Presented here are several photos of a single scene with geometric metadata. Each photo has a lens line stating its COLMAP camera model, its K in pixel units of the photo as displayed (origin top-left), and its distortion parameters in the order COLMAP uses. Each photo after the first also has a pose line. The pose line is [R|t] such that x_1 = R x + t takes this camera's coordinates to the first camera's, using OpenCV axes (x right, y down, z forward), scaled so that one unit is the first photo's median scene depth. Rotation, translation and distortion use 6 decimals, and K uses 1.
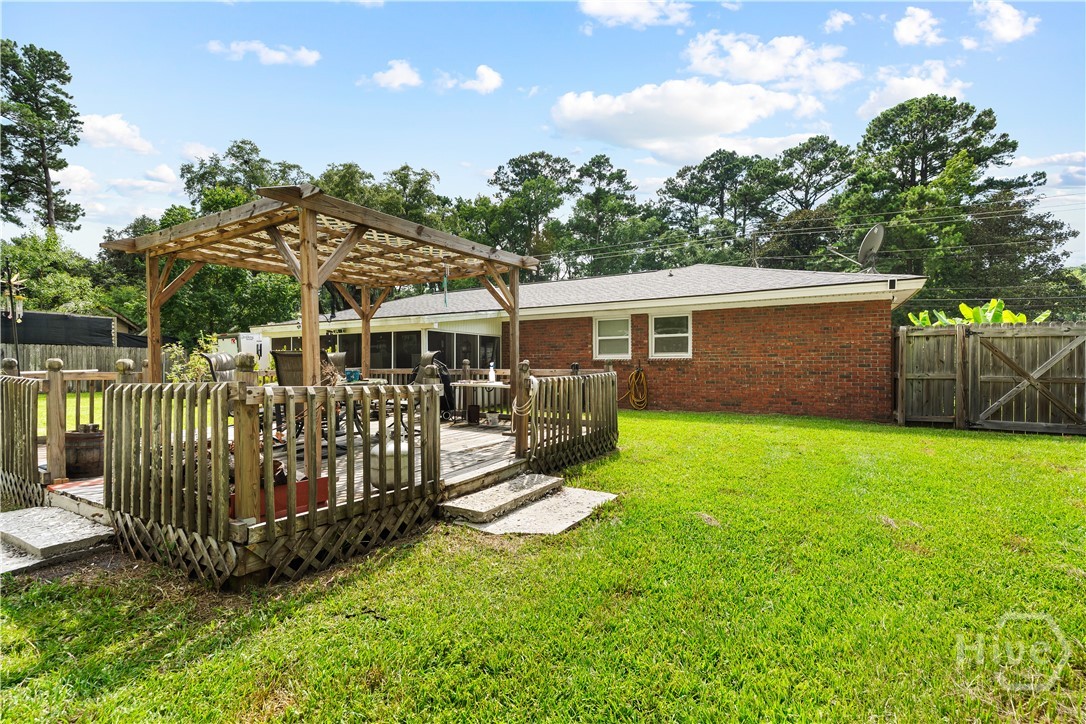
lens RADIAL K [[487.6, 0, 544.9], [0, 487.6, 383.0], [0, 0, 1]] dist [-0.003833, 0.000117]
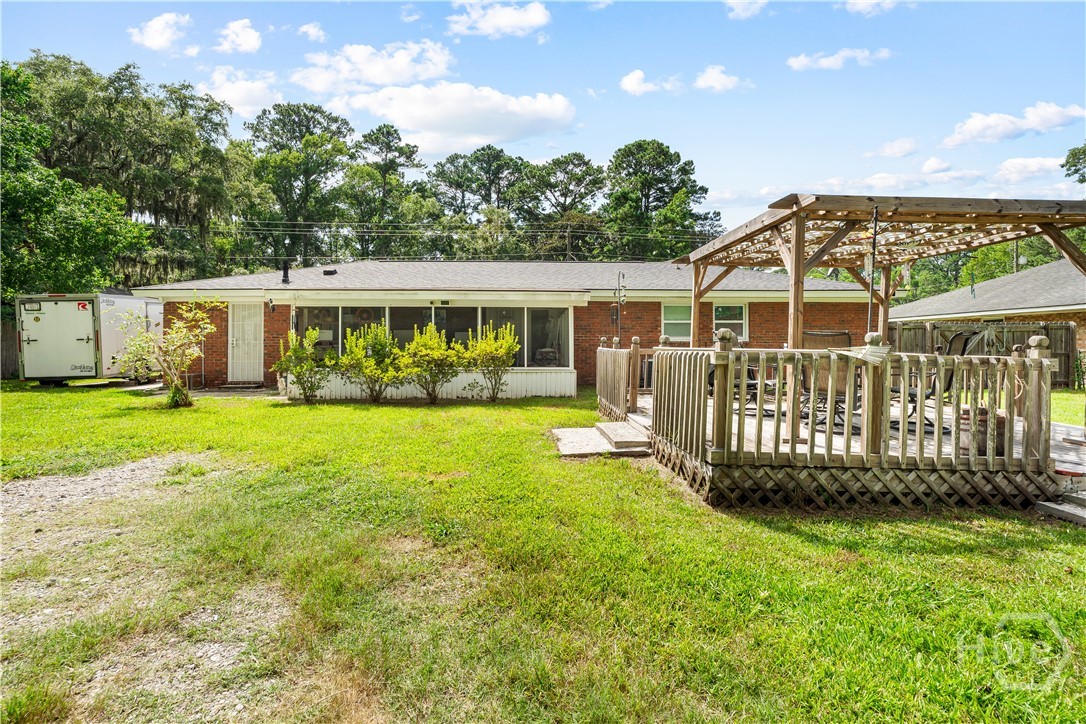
lens RADIAL K [[492.2, 0, 539.2], [0, 492.2, 356.5], [0, 0, 1]] dist [-0.003607, -0.000246]
pose [[0.857603, -0.004803, 0.514290, -0.128268], [0.013693, 0.999815, -0.013496, -0.000424], [-0.514130, 0.018616, 0.857510, 0.035399]]
